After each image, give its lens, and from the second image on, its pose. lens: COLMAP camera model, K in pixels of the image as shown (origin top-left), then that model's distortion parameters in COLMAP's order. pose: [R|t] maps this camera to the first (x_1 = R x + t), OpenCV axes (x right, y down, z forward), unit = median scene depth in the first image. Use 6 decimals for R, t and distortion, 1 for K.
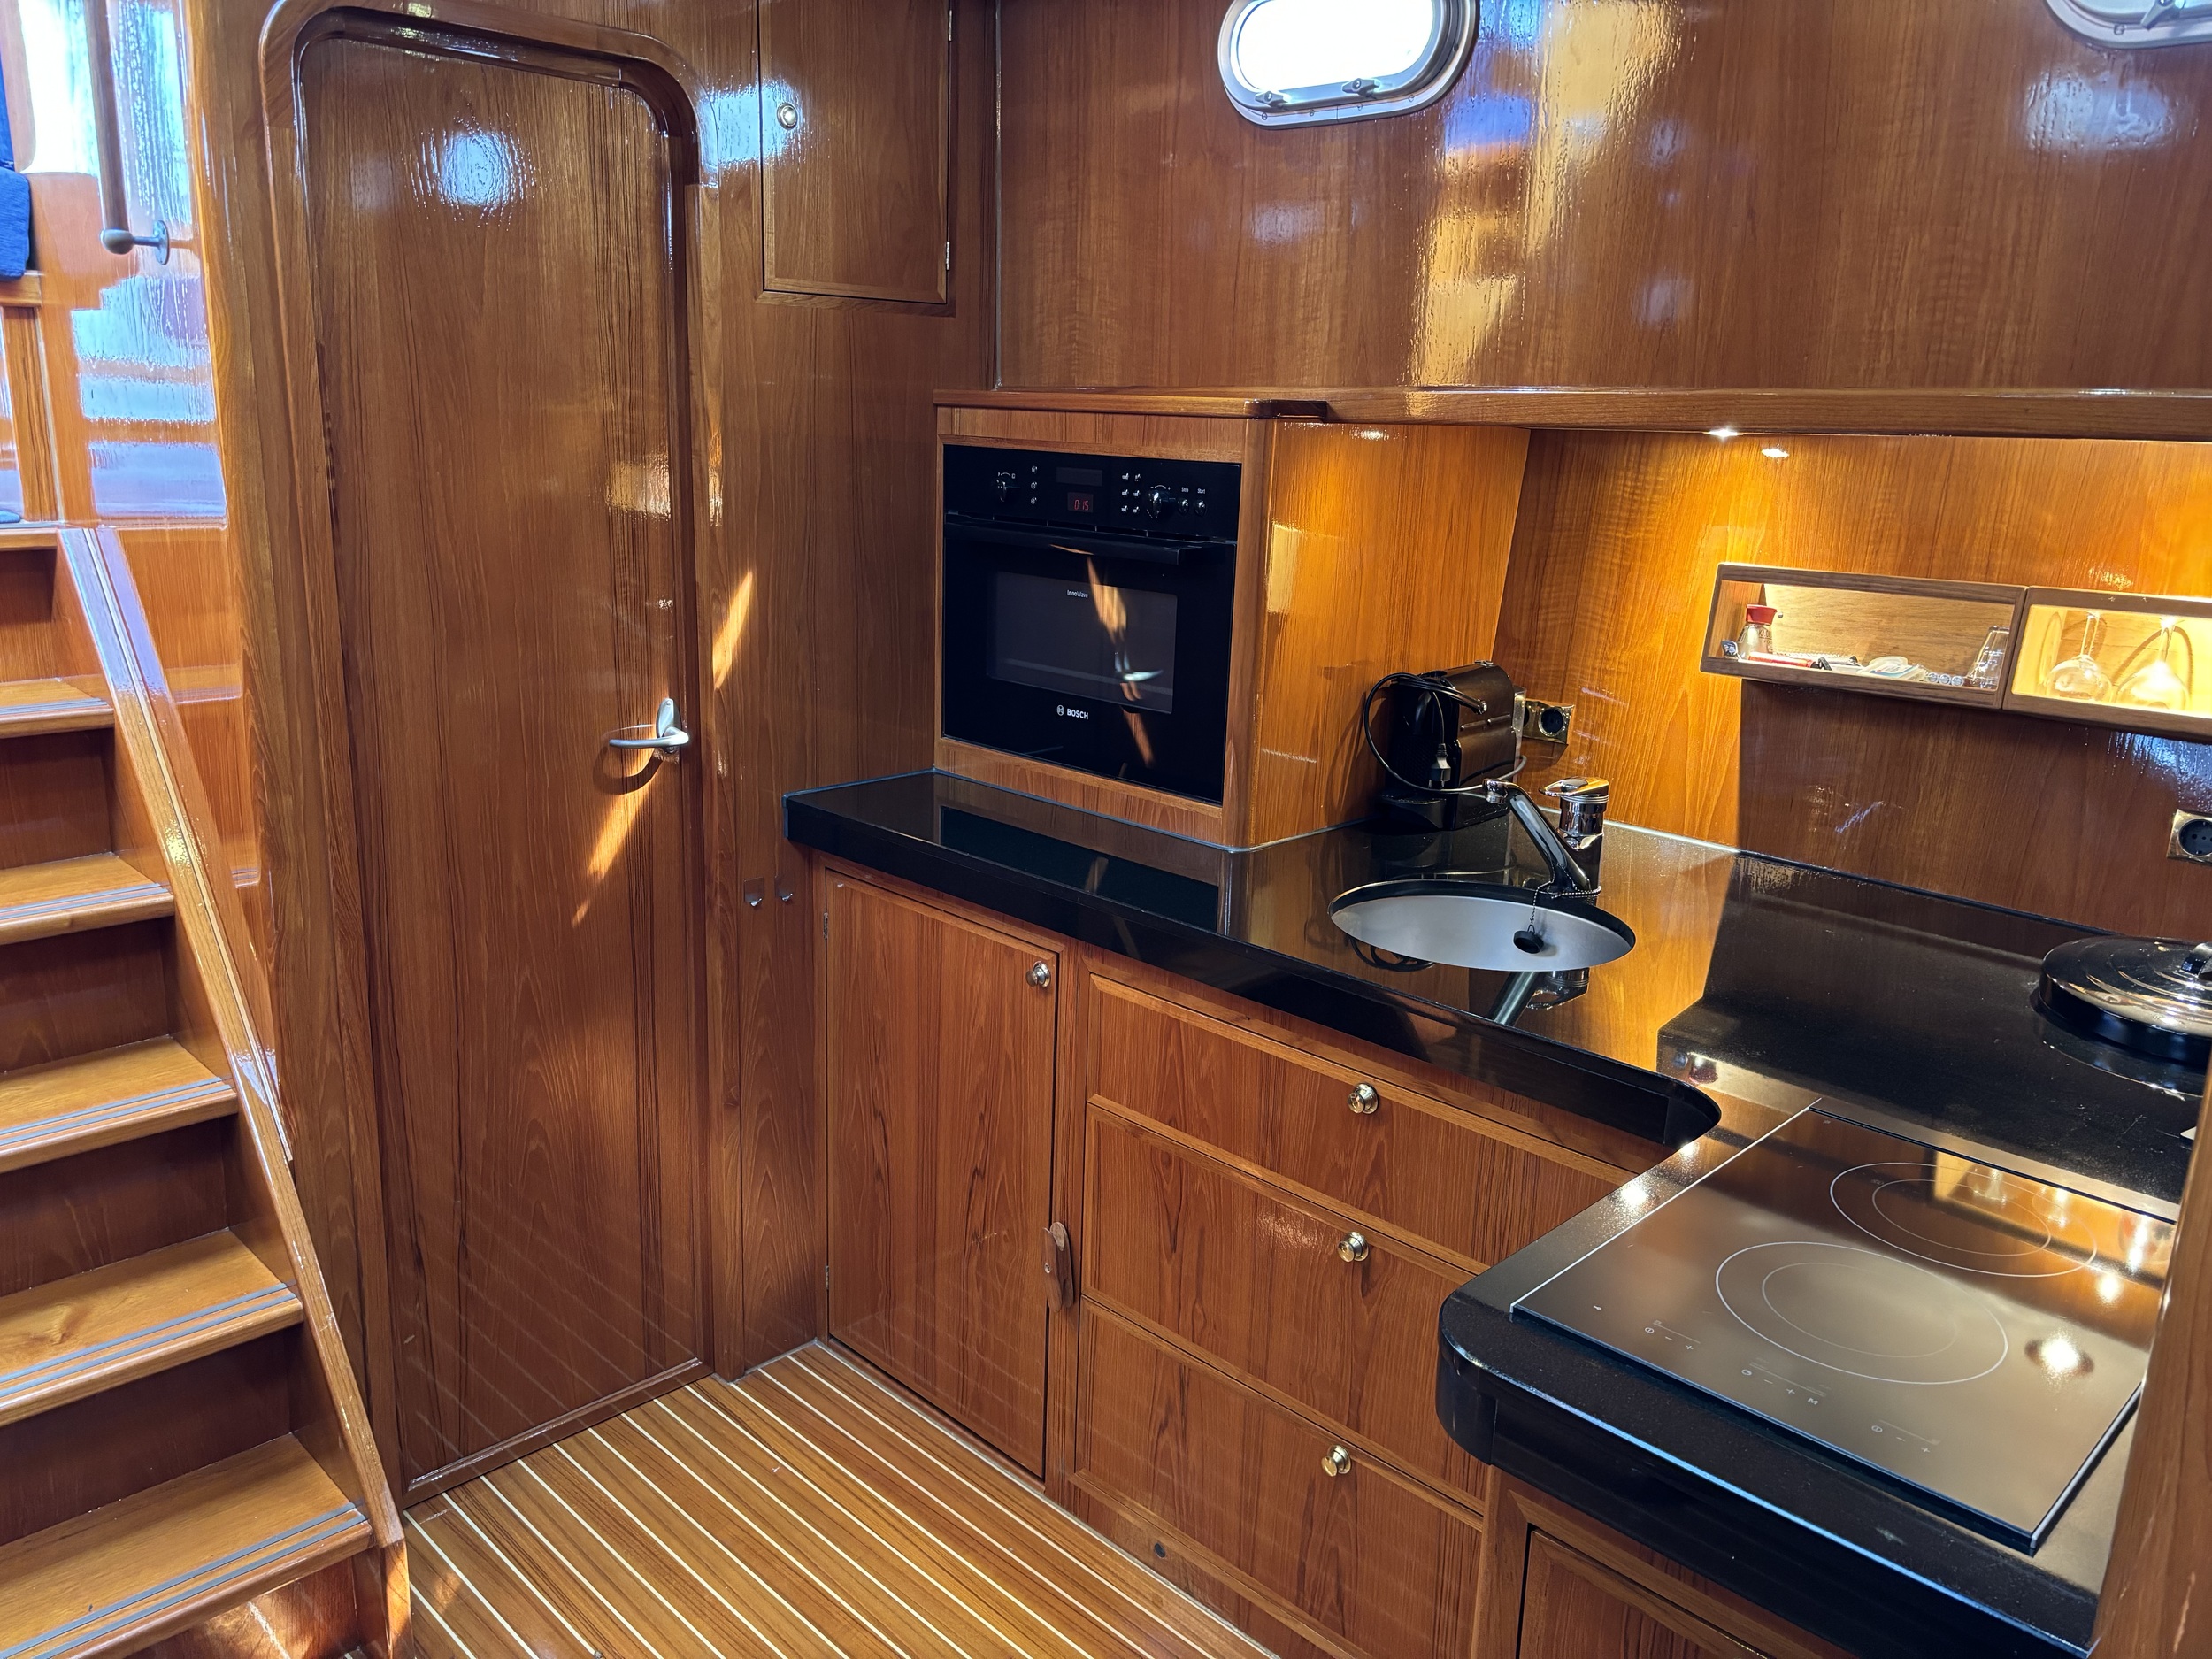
lens RADIAL K [[1665.6, 0, 1106.0], [0, 1665.6, 829.5], [0, 0, 1]] dist [0.002636, -0.052808]
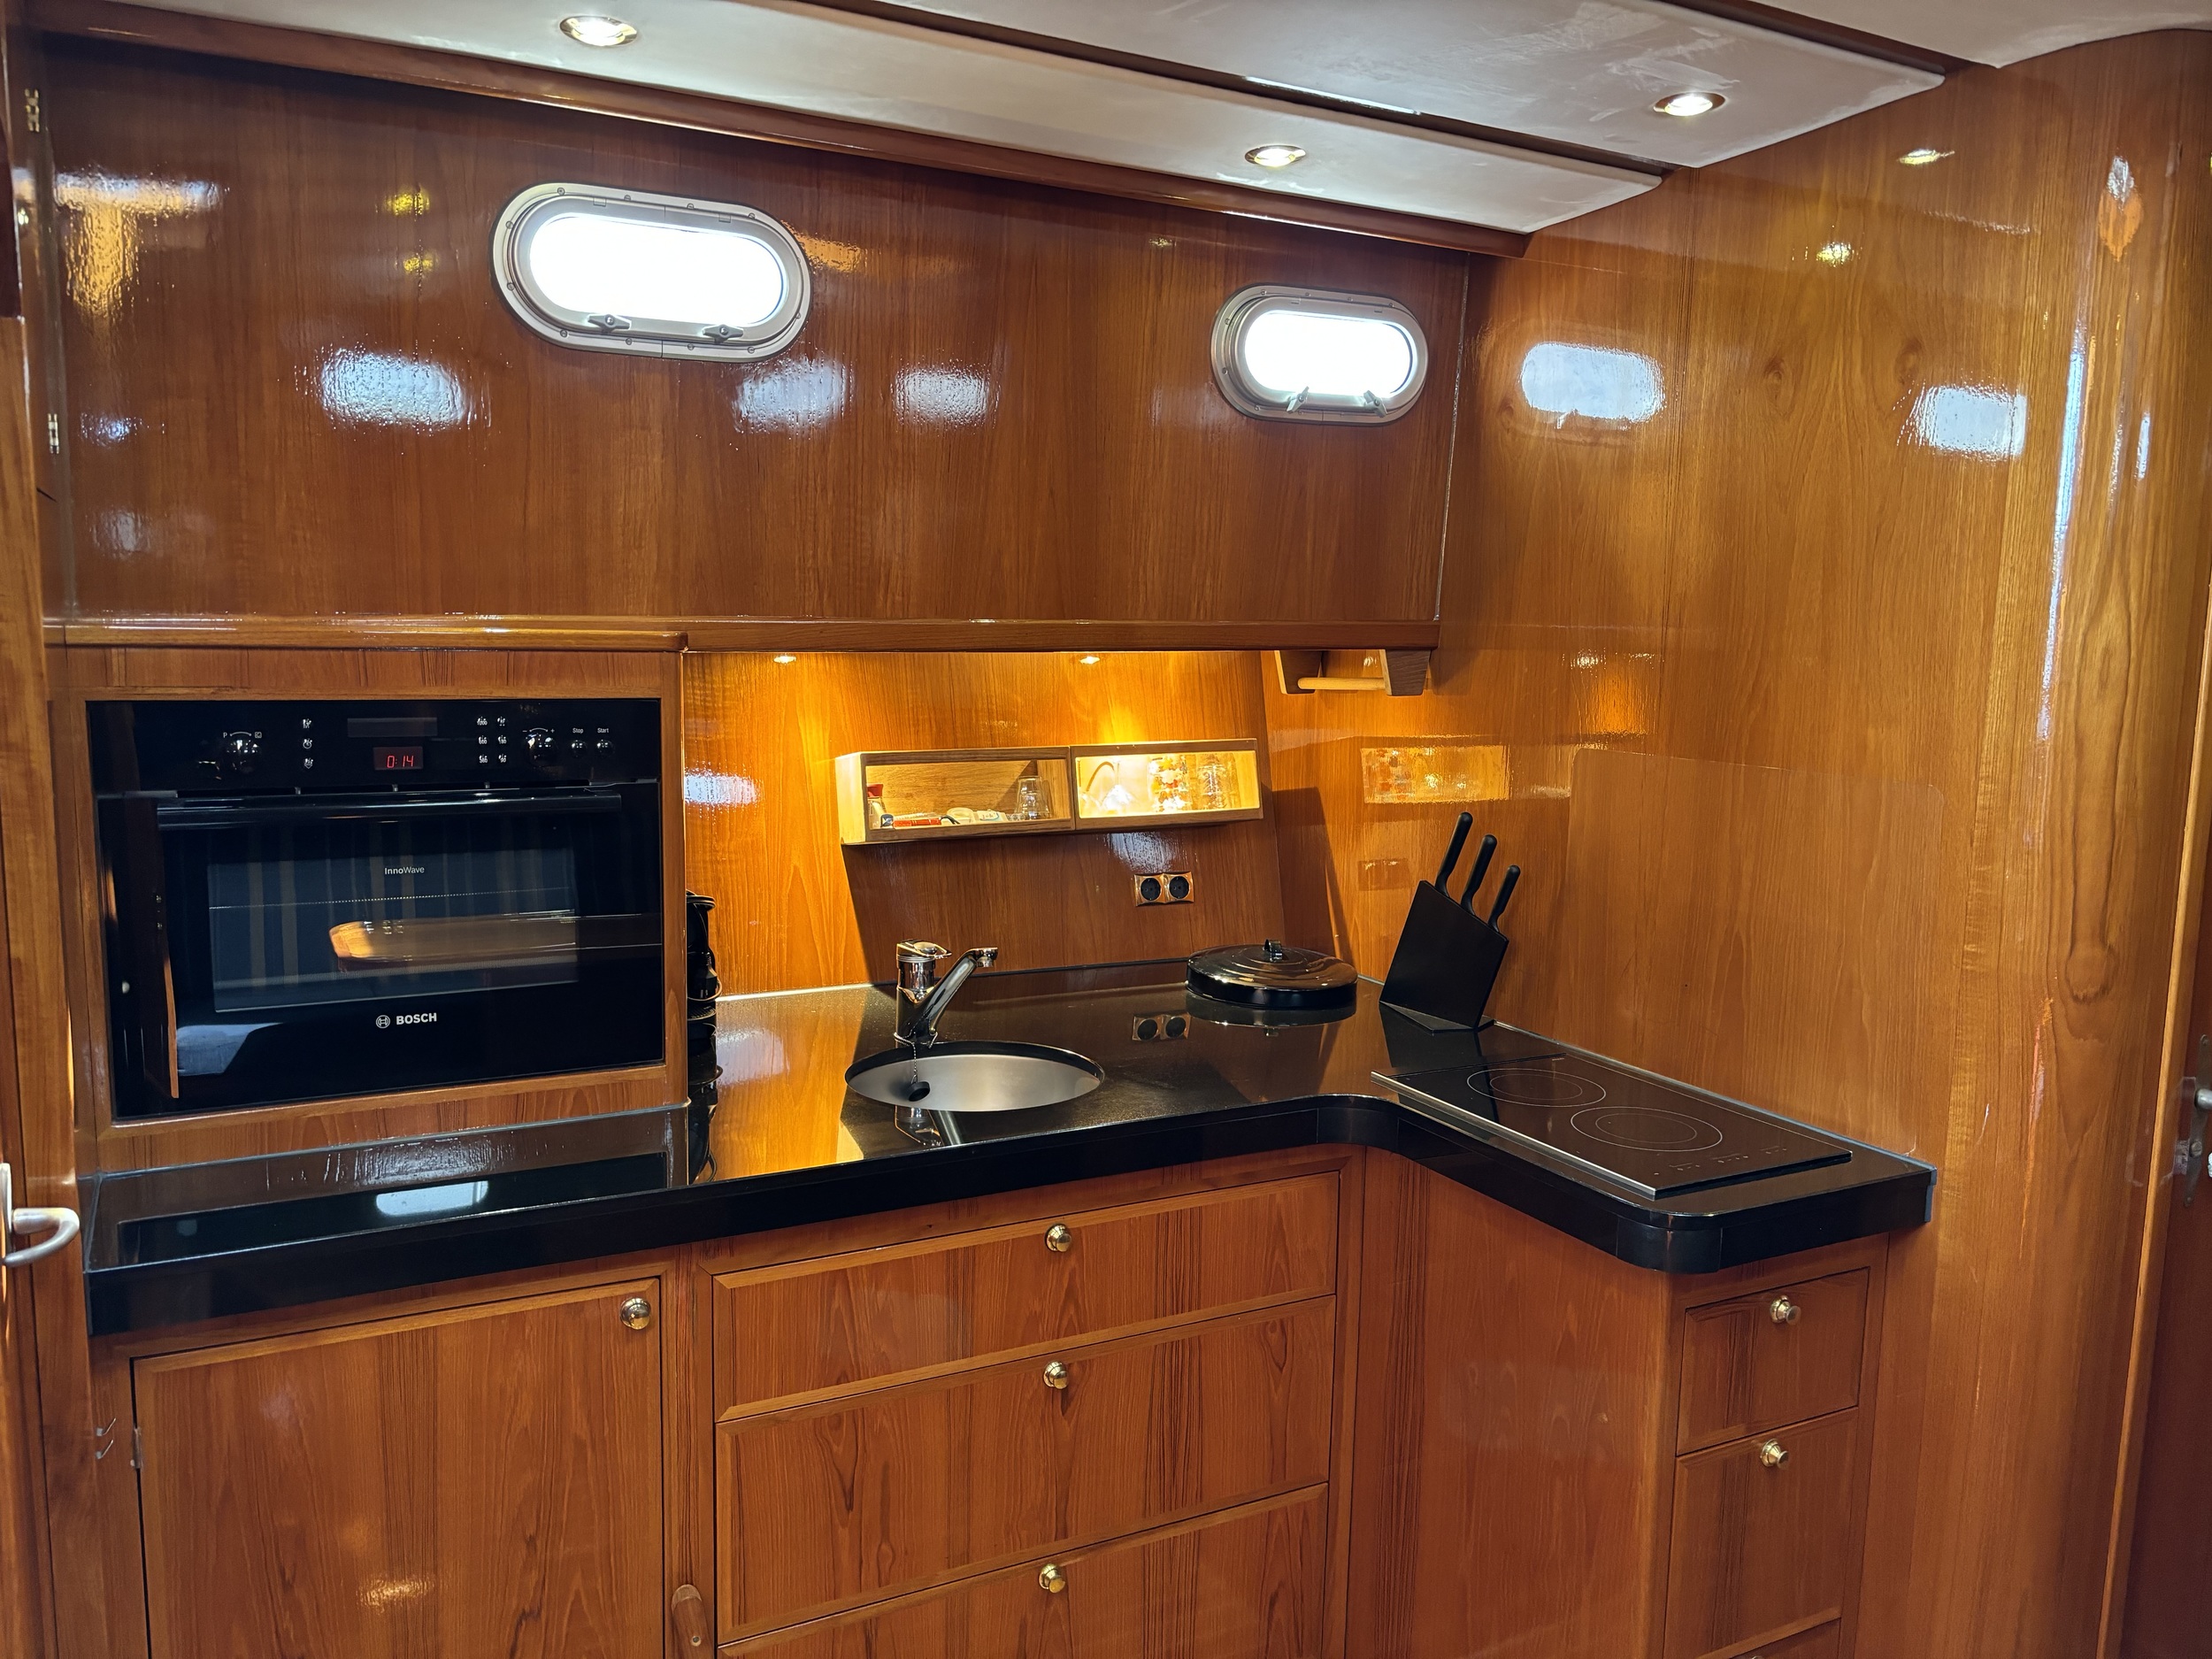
lens RADIAL K [[1567.1, 0, 1106.0], [0, 1567.1, 829.5], [0, 0, 1]] dist [-0.048478, 0.000293]
pose [[0.285594, -0.140920, 0.947933, -0.687289], [0.226783, 0.970974, 0.076021, -0.155969], [-0.931131, 0.193264, 0.309262, 0.502841]]
